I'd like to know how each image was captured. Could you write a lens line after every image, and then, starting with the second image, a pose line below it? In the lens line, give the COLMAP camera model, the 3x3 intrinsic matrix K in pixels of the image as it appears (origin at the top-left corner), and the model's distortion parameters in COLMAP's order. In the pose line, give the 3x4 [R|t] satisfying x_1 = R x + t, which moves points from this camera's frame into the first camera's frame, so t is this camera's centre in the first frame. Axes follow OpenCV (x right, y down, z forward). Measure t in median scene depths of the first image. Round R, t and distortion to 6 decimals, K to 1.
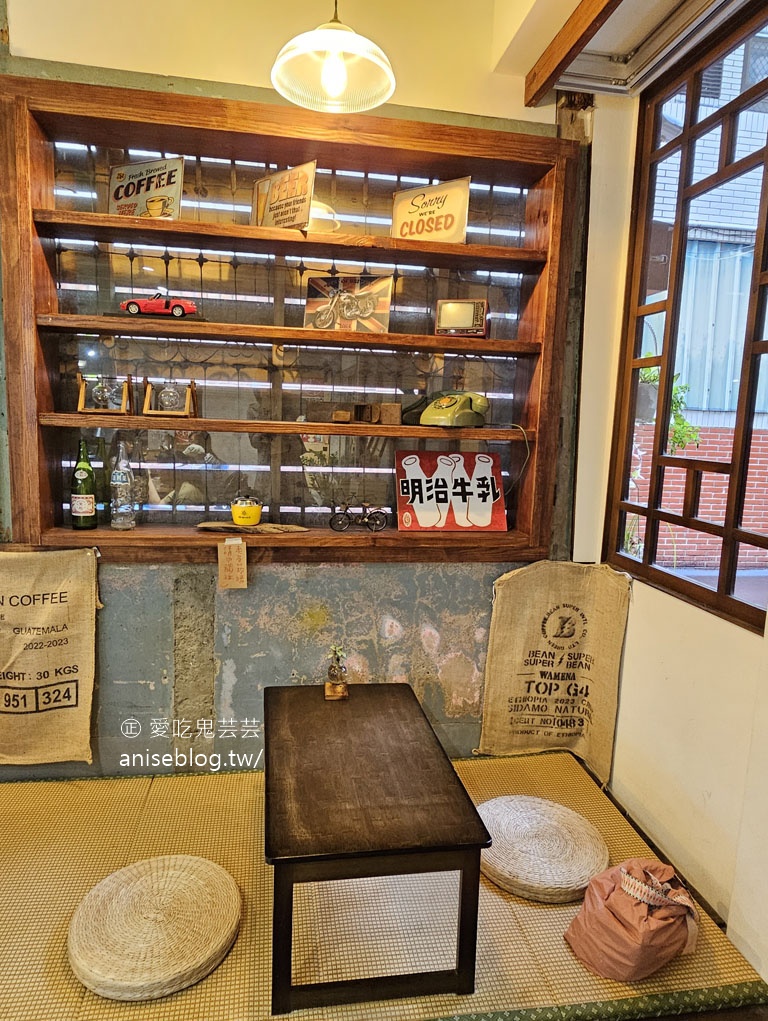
lens RADIAL K [[656.6, 0, 384.0], [0, 656.6, 510.5], [0, 0, 1]] dist [-0.009428, -0.000012]
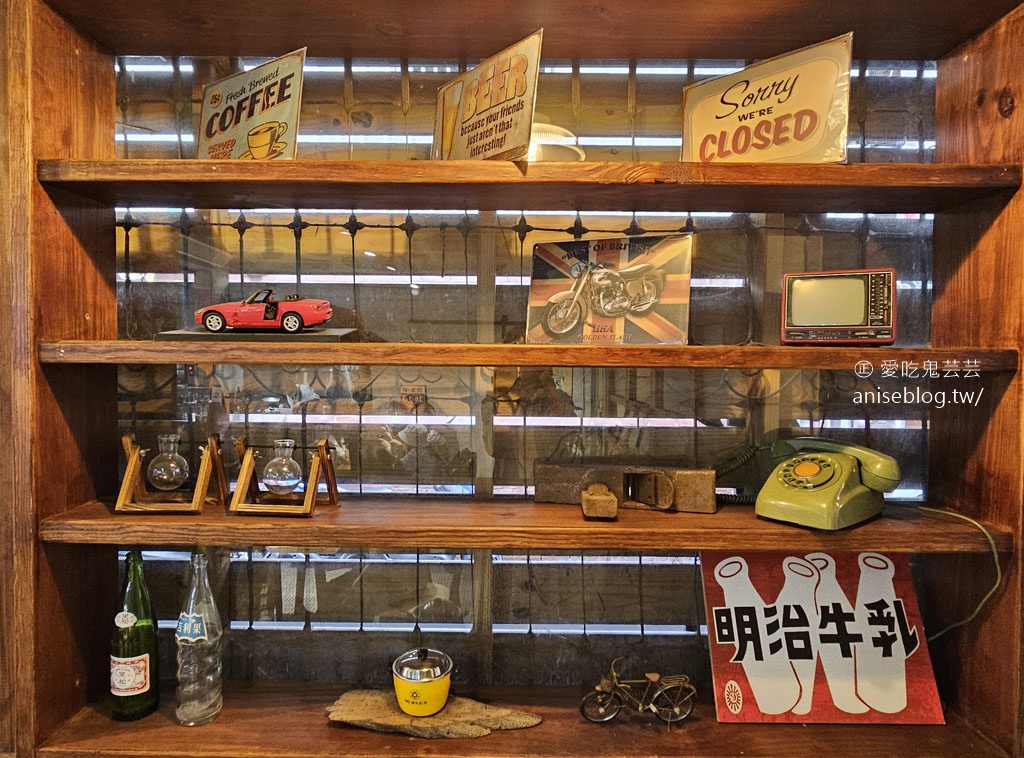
lens RADIAL K [[711.2, 0, 512.0], [0, 711.2, 379.0], [0, 0, 1]] dist [-0.027047, 0.029823]
pose [[0.986036, -0.027616, -0.164225, -0.038161], [0.006843, 0.992040, -0.125734, -0.169112], [0.166390, 0.122855, 0.978377, 0.428385]]
